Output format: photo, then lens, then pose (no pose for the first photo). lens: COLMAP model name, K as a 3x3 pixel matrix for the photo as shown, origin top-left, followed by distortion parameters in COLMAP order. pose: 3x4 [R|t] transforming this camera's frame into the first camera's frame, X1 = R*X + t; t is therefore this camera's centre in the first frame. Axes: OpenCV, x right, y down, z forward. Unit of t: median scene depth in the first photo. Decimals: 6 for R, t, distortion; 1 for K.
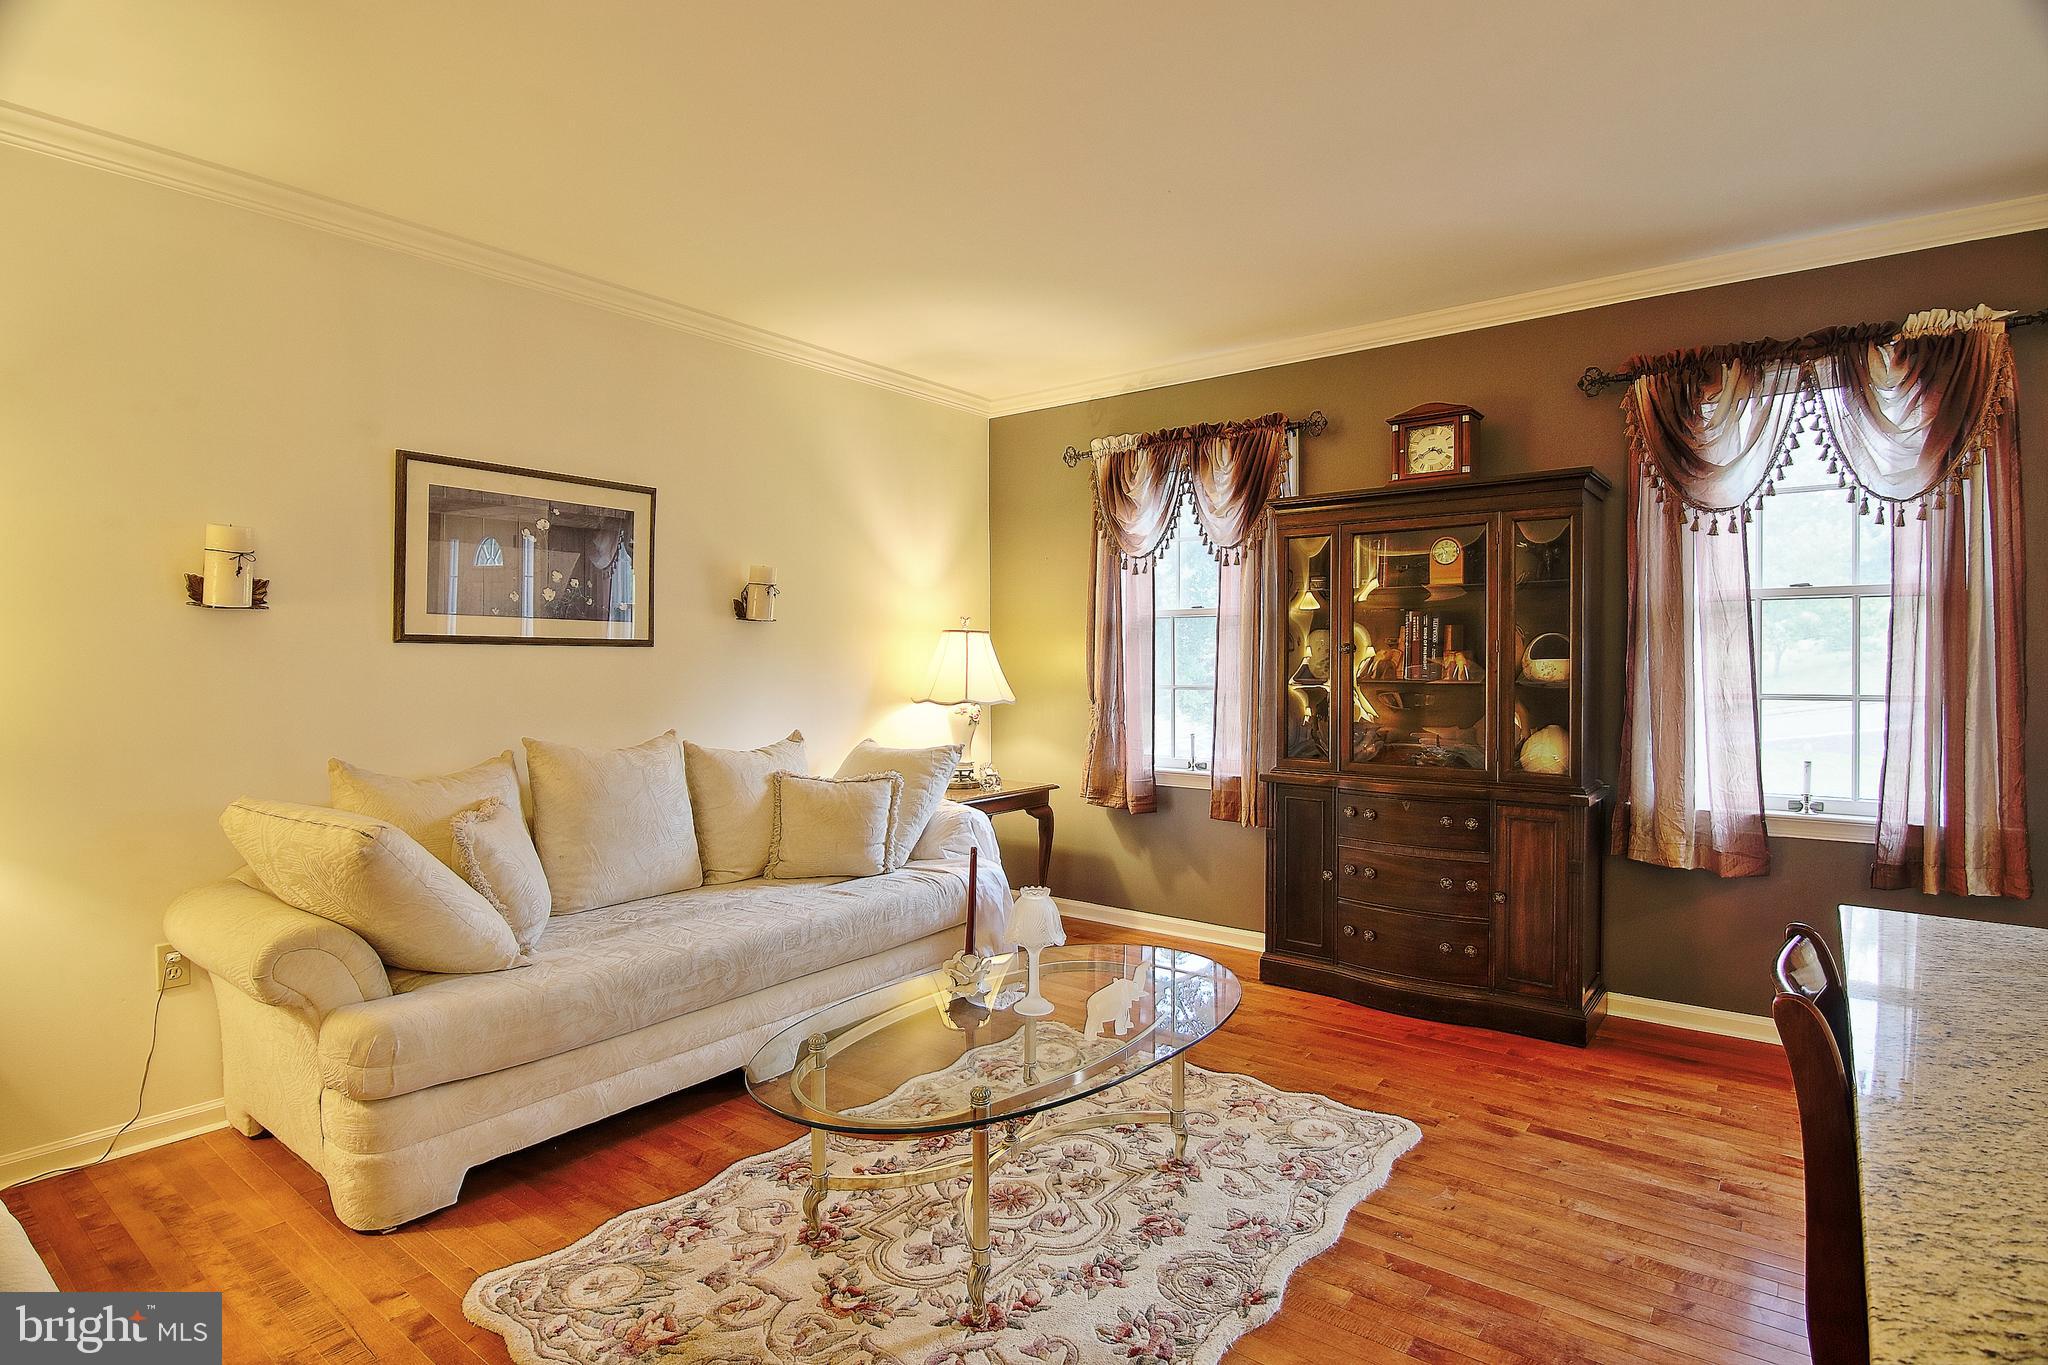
lens RADIAL K [[1034.3, 0, 1022.6], [0, 1034.3, 667.7], [0, 0, 1]] dist [-0.002628, -0.013269]
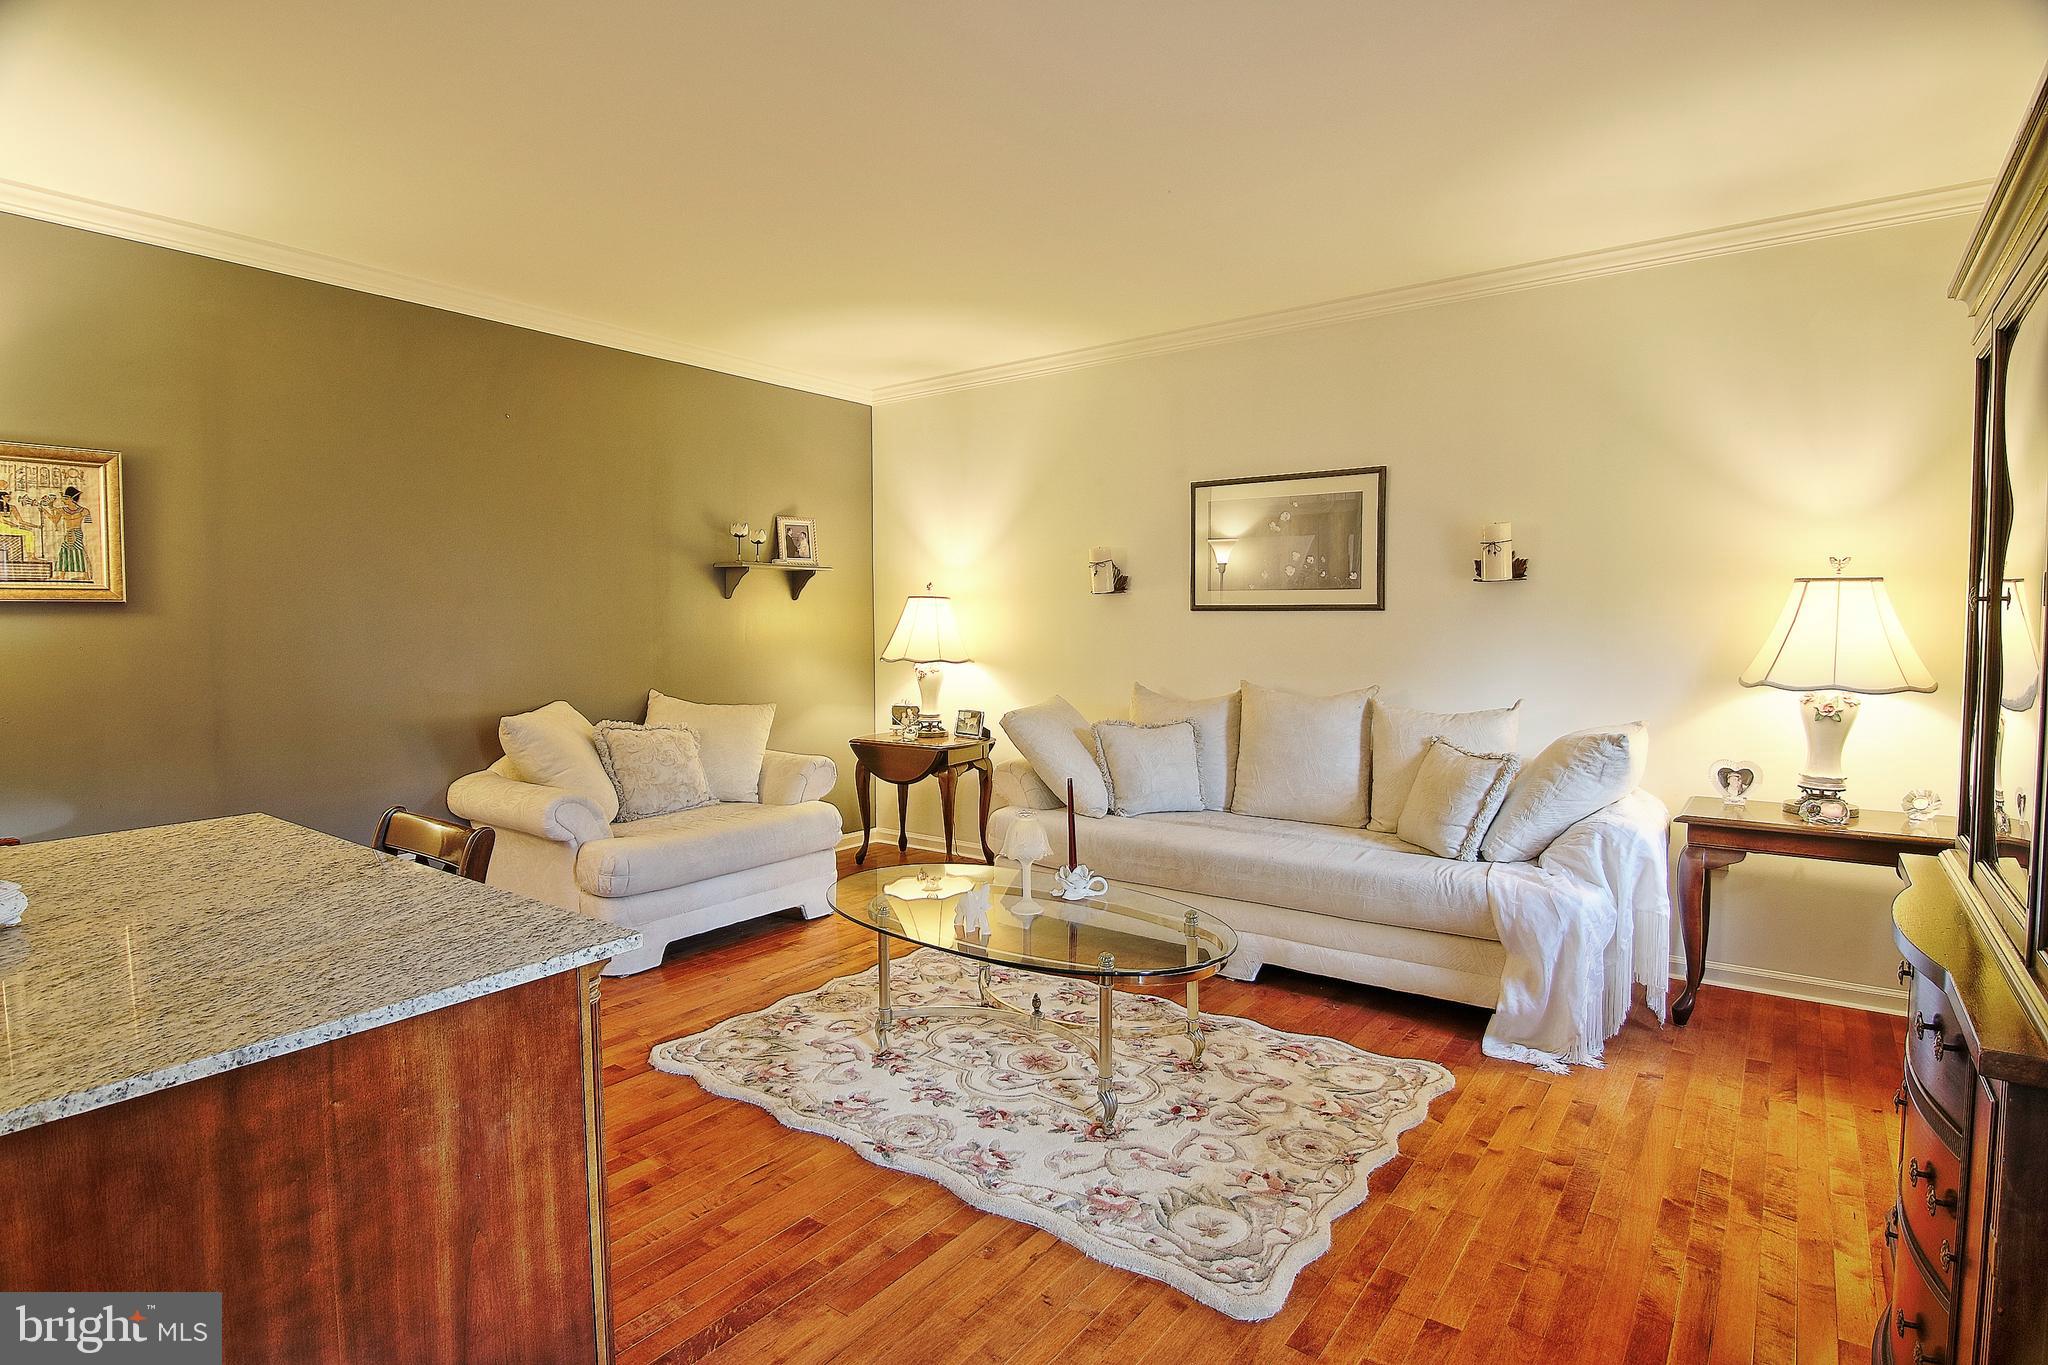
lens RADIAL K [[1034.3, 0, 1022.6], [0, 1034.3, 667.7], [0, 0, 1]] dist [-0.002628, -0.013269]
pose [[0.019960, 0.045215, -0.998778, 1.143445], [-0.008937, 0.998945, 0.045044, -0.009024], [0.999761, 0.008027, 0.020343, 0.911881]]
